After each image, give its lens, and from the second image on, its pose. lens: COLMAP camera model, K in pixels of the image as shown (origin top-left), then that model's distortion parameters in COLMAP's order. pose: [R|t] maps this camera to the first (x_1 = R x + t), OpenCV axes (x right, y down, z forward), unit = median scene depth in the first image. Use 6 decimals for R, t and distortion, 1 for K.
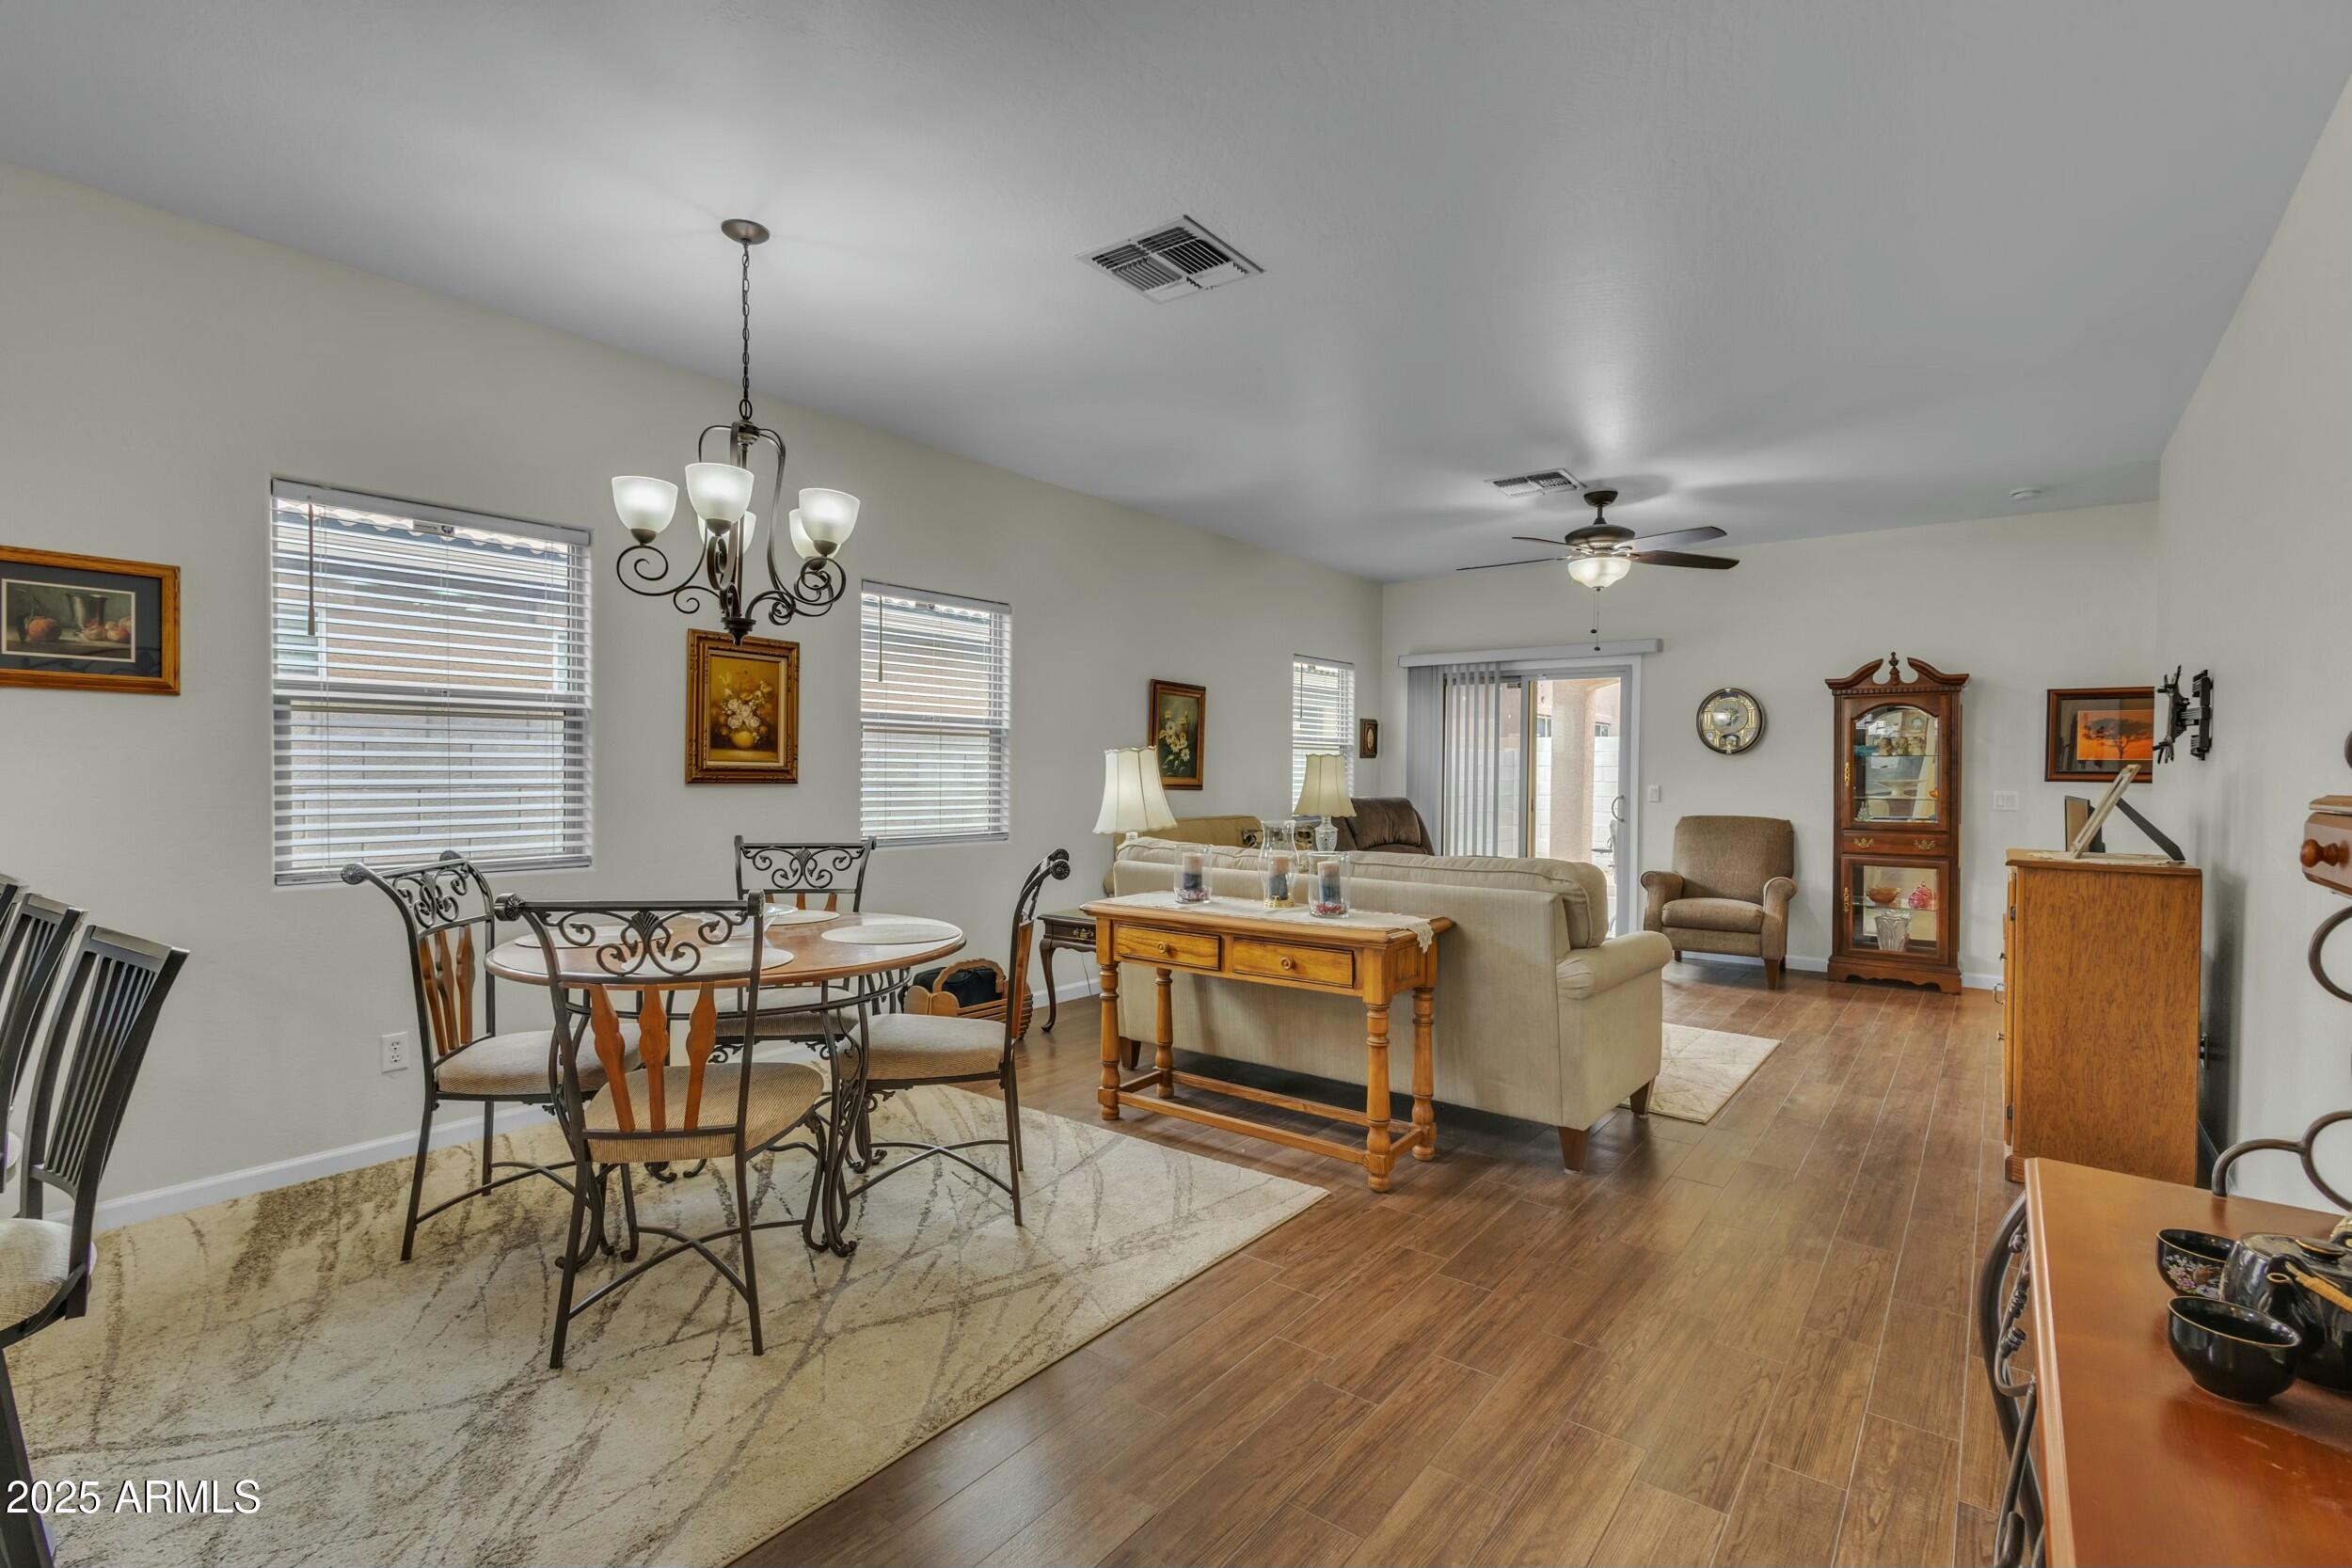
lens RADIAL K [[1103.5, 0, 1178.2], [0, 1103.5, 799.8], [0, 0, 1]] dist [0.005791, -0.001480]
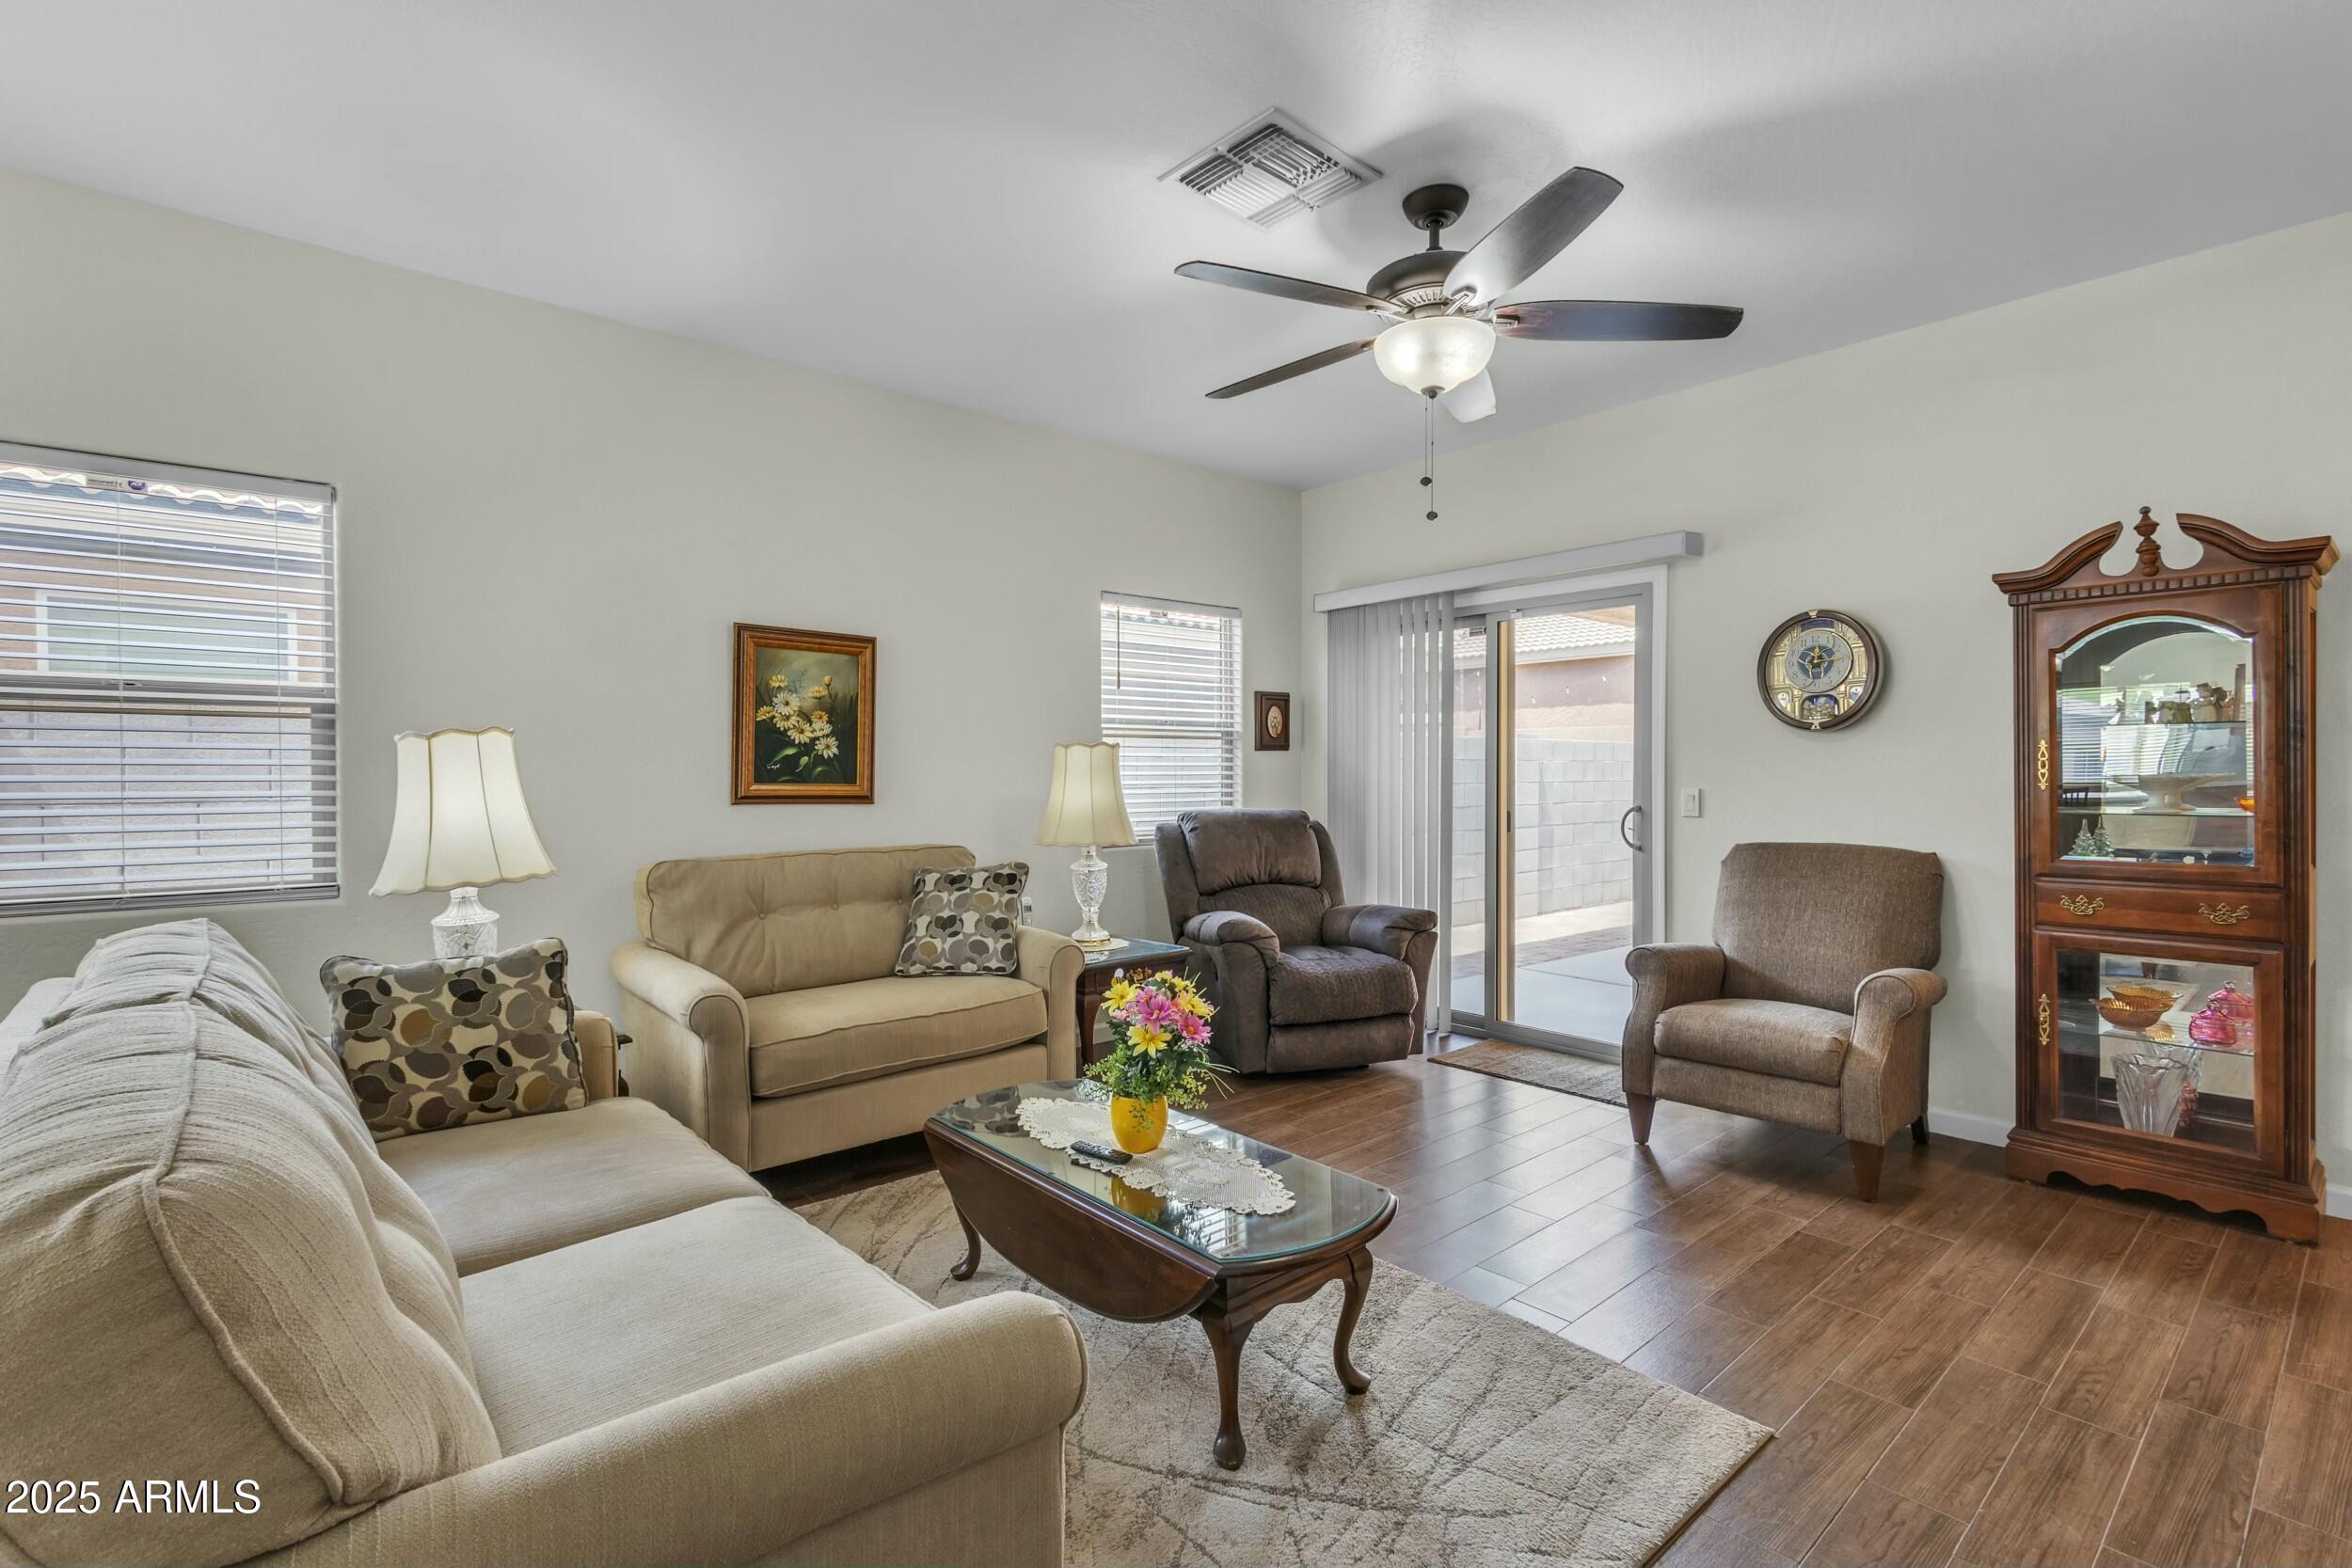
lens RADIAL K [[1103.5, 0, 1185.6], [0, 1103.5, 800.1], [0, 0, 1]] dist [0.005791, -0.001480]
pose [[0.981442, -0.005840, -0.191672, 0.307979], [0.005377, 0.999981, -0.002935, -0.007682], [0.191685, 0.001850, 0.981455, 0.420503]]
